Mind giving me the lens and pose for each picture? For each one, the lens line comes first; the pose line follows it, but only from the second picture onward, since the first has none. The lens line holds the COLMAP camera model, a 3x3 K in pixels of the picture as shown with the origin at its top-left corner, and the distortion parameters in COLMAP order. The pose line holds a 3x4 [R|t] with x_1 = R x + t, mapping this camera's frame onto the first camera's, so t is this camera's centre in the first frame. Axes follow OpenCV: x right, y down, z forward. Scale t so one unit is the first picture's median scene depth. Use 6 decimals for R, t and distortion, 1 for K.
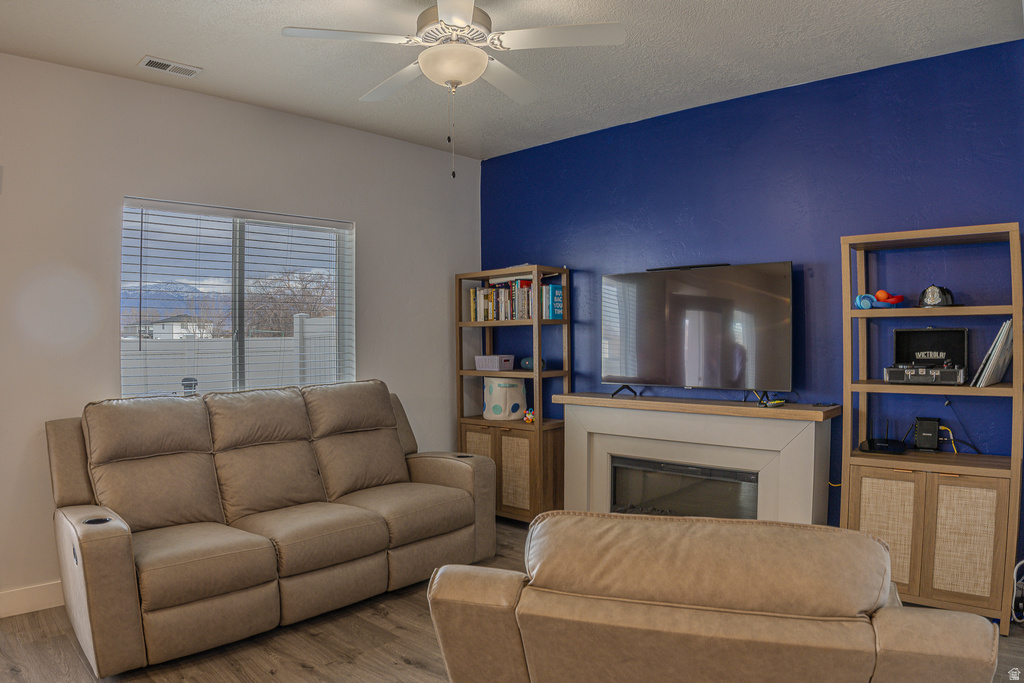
lens RADIAL K [[638.7, 0, 512.0], [0, 638.7, 341.5], [0, 0, 1]] dist [-0.004605, -0.001701]
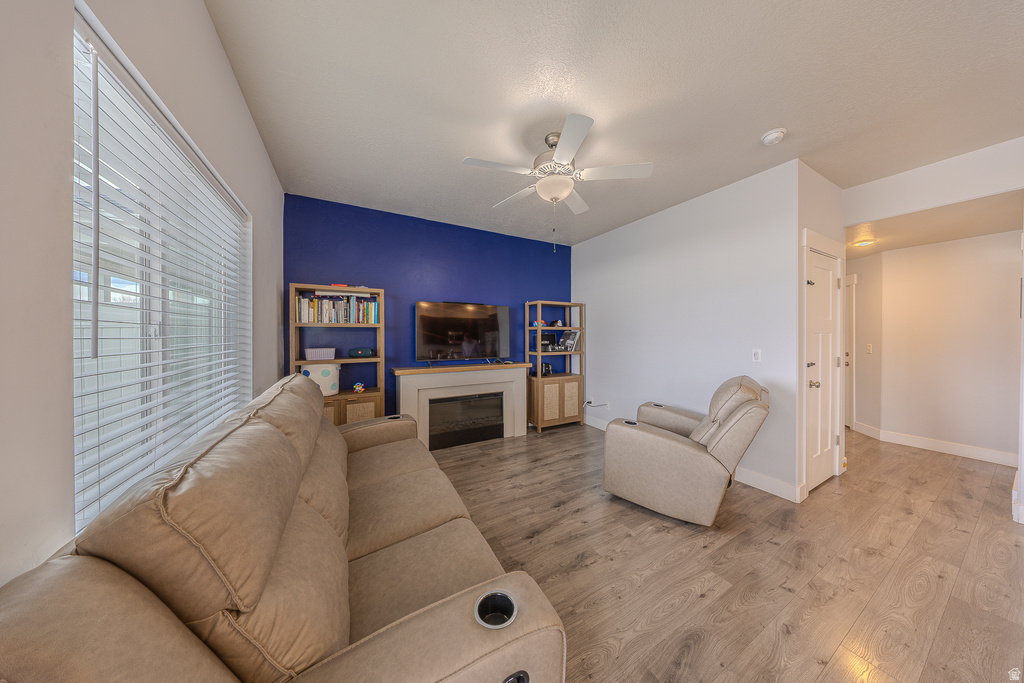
lens RADIAL K [[293.7, 0, 509.3], [0, 293.7, 338.2], [0, 0, 1]] dist [-0.000227, -0.000014]
pose [[0.393078, -0.004349, 0.919495, -0.628852], [0.000238, 0.999989, 0.004628, -0.003041], [-0.919505, -0.001600, 0.393075, 0.543745]]
